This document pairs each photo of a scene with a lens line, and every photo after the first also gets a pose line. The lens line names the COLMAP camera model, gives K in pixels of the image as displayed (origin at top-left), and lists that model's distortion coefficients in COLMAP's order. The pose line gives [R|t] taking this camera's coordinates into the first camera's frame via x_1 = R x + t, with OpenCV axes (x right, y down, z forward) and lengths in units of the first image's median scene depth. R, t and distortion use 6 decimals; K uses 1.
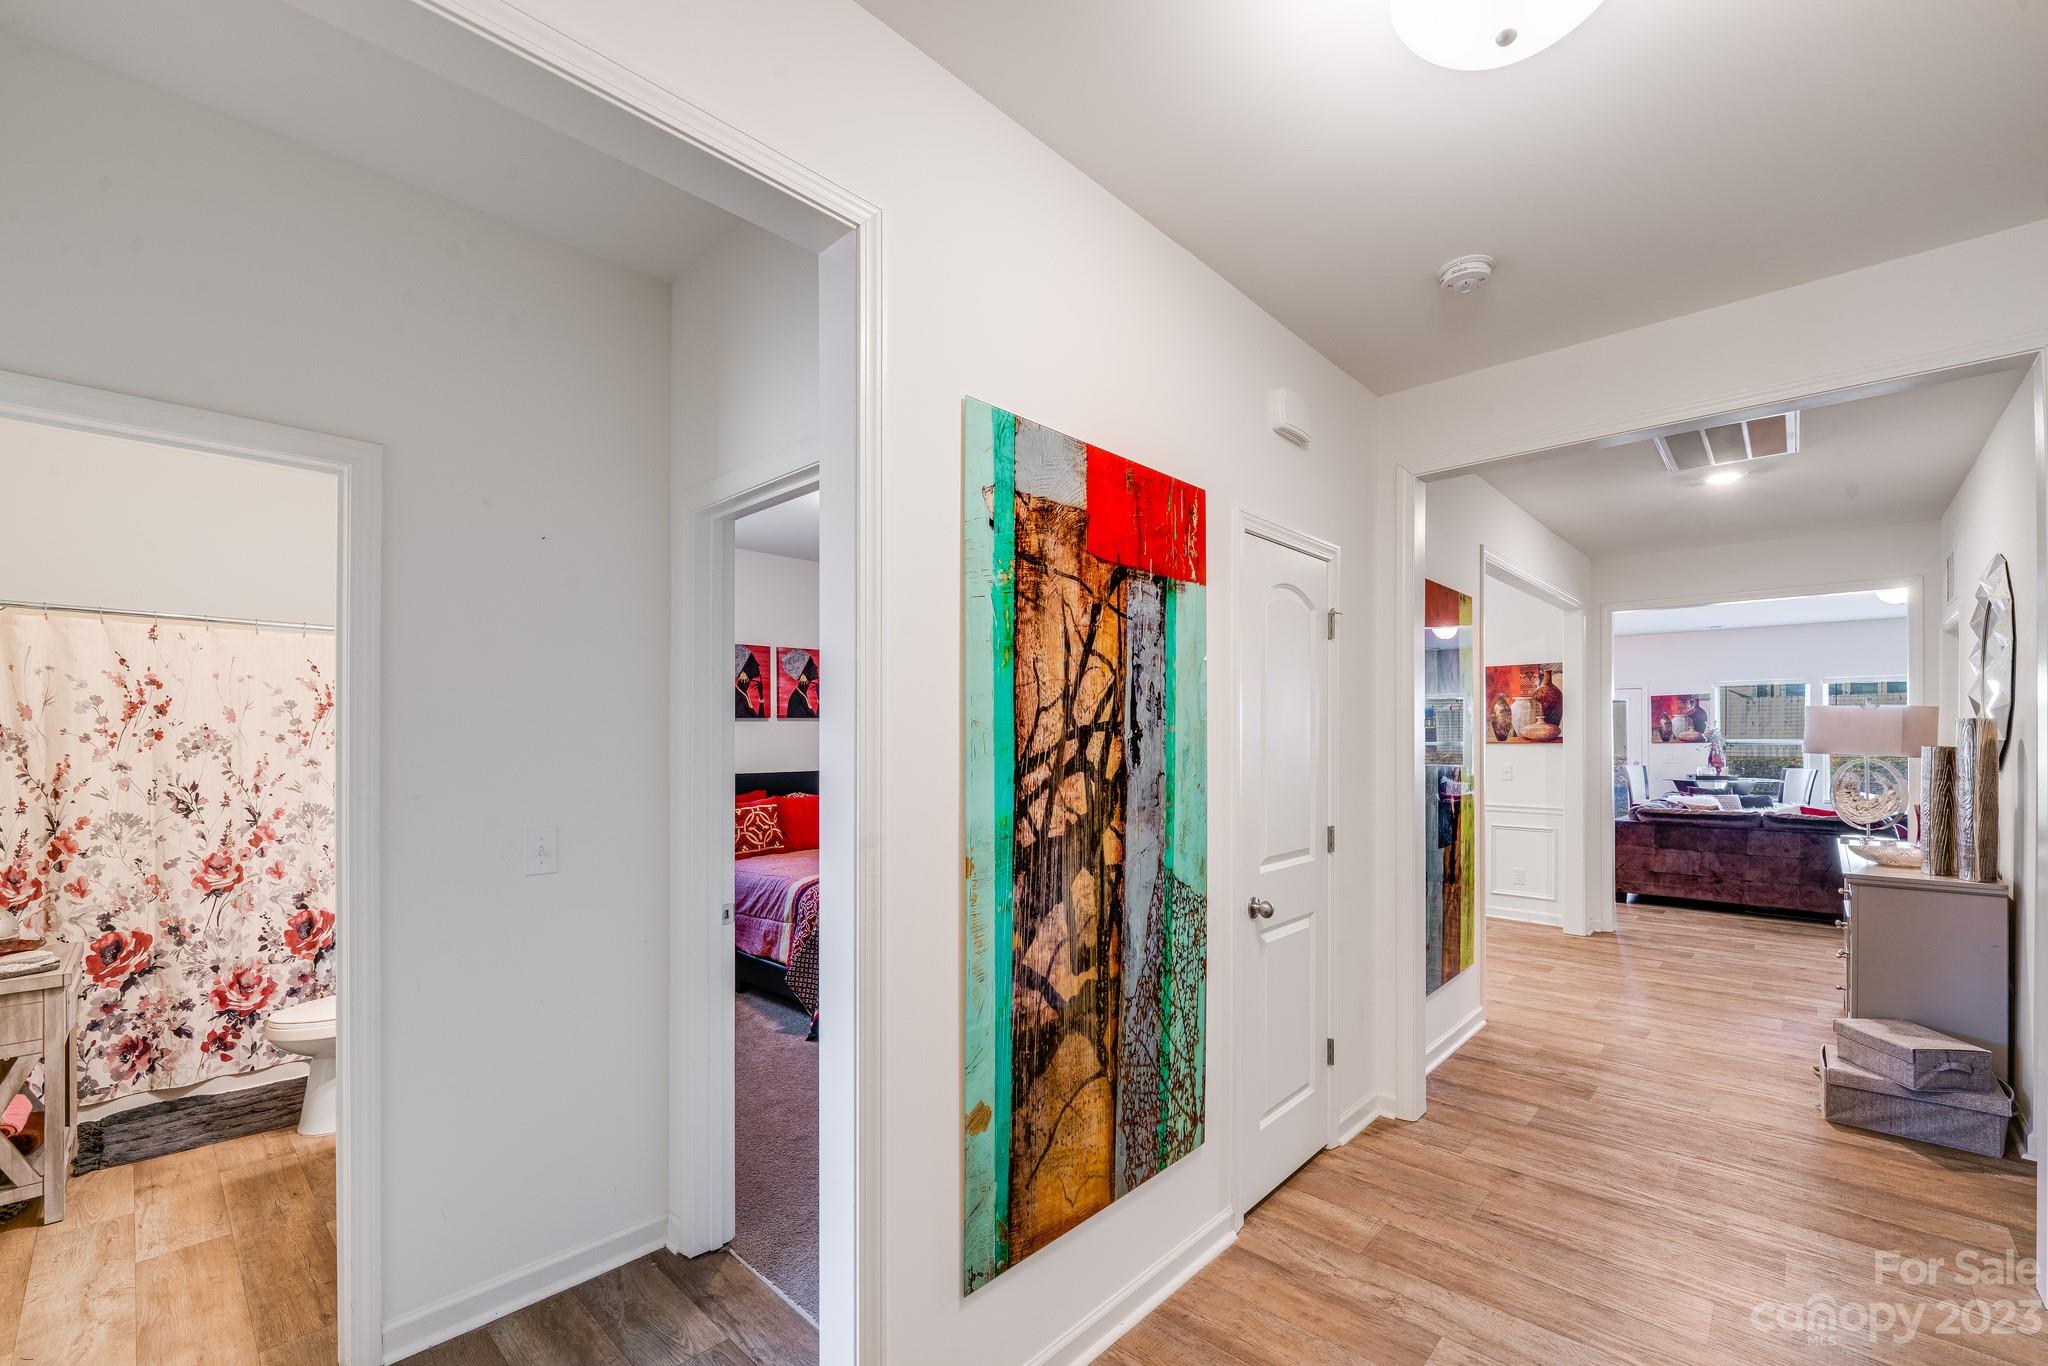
lens RADIAL K [[853.9, 0, 1022.2], [0, 853.9, 722.0], [0, 0, 1]] dist [-0.008183, -0.000121]
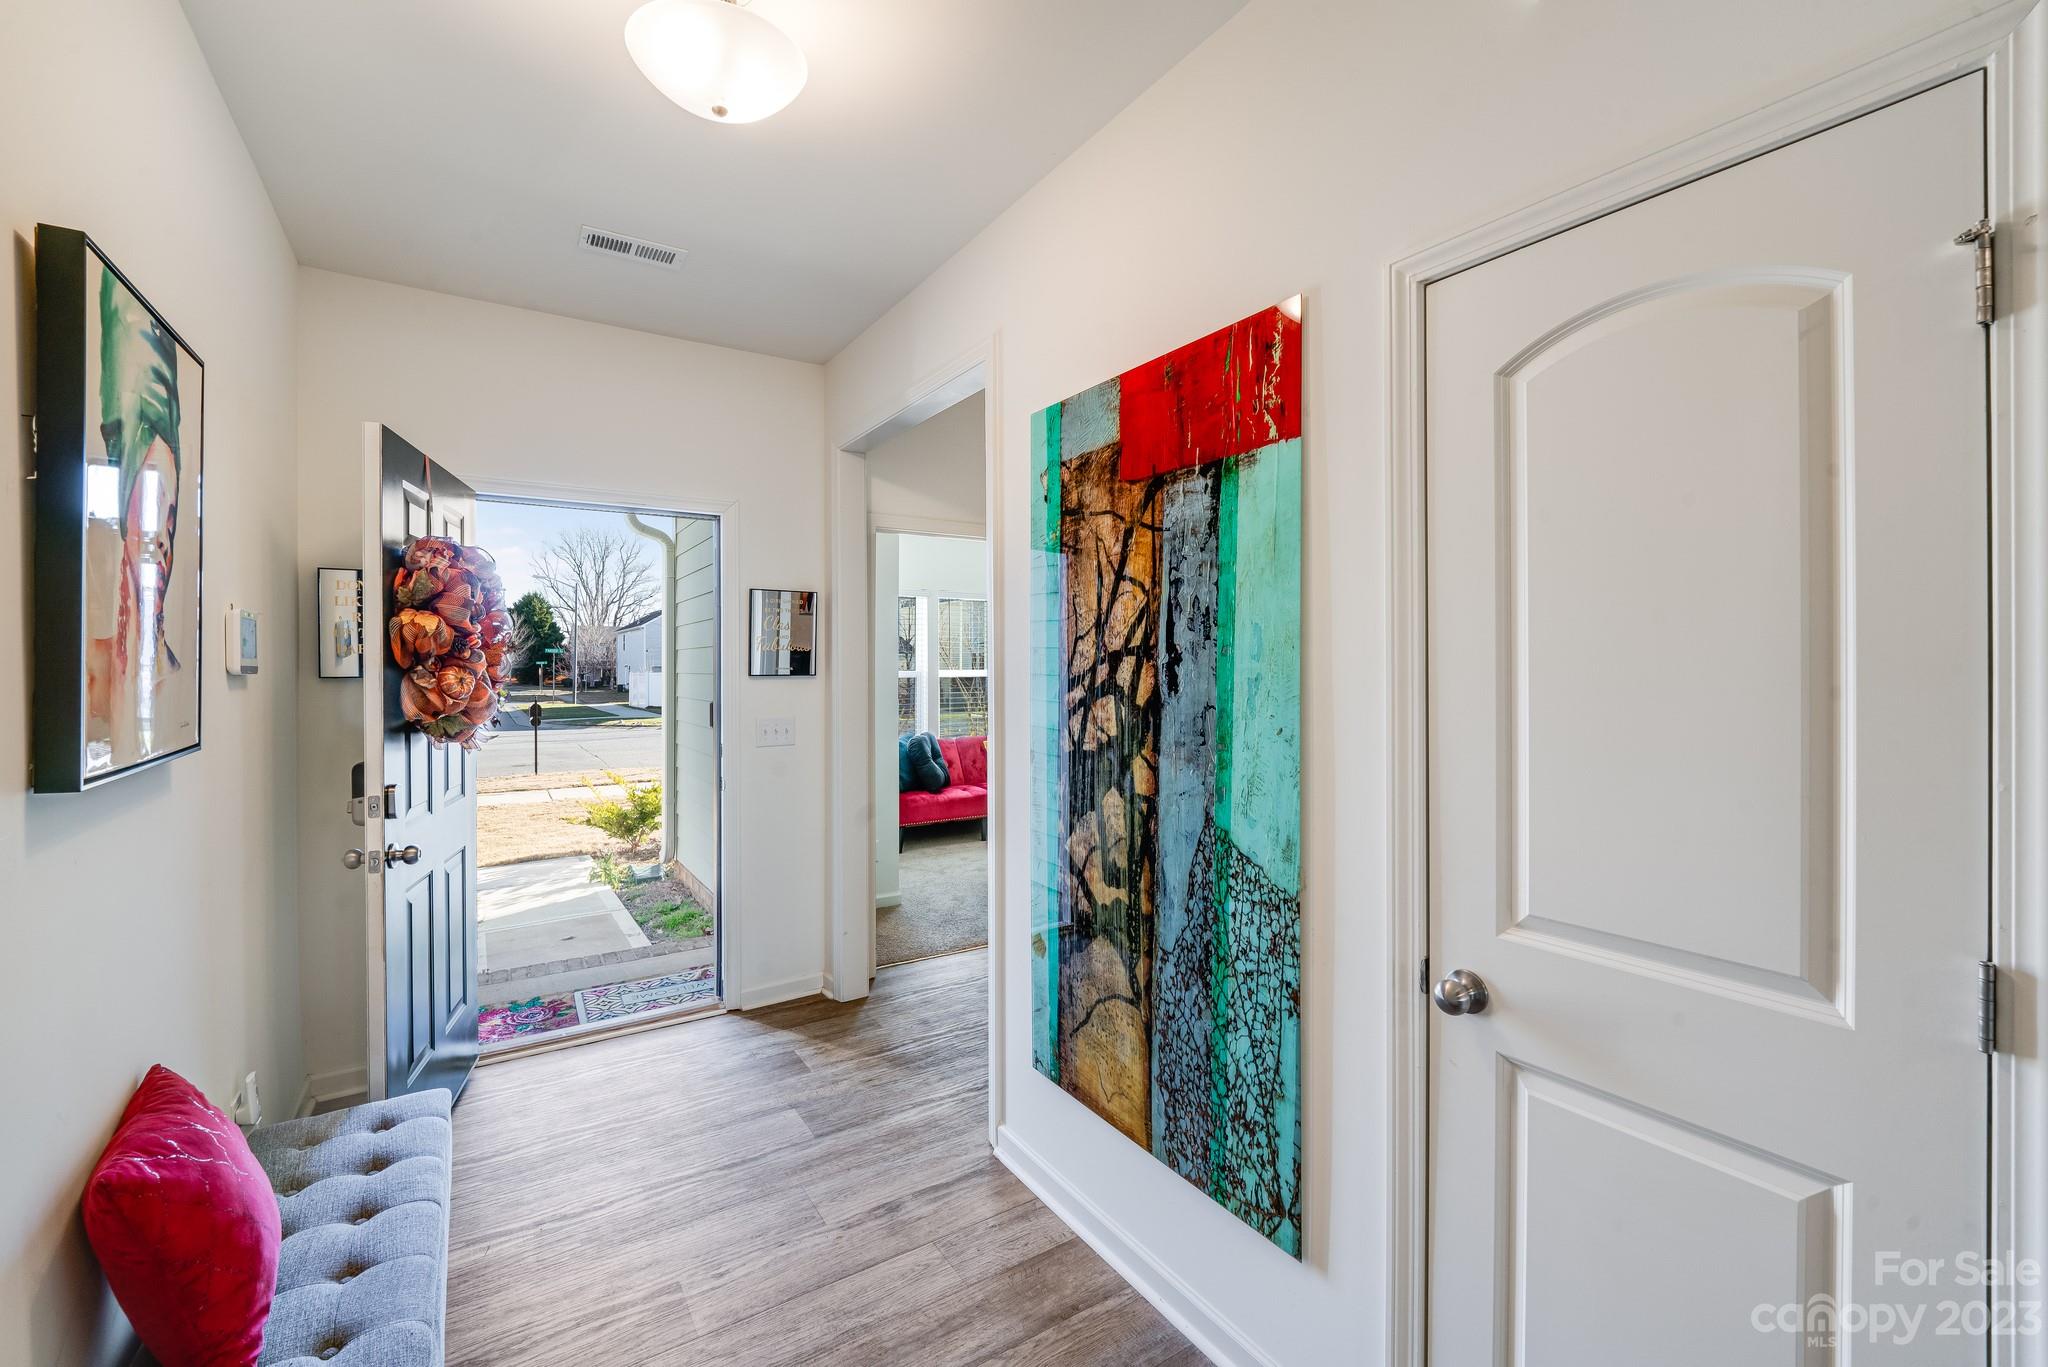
lens RADIAL K [[846.0, 0, 1013.6], [0, 846.0, 667.9], [0, 0, 1]] dist [-0.010675, -0.000710]
pose [[-0.248240, -0.003822, -0.968691, 1.057827], [0.006174, 0.999966, -0.005528, 0.028854], [0.968679, -0.007352, -0.248208, 1.093696]]
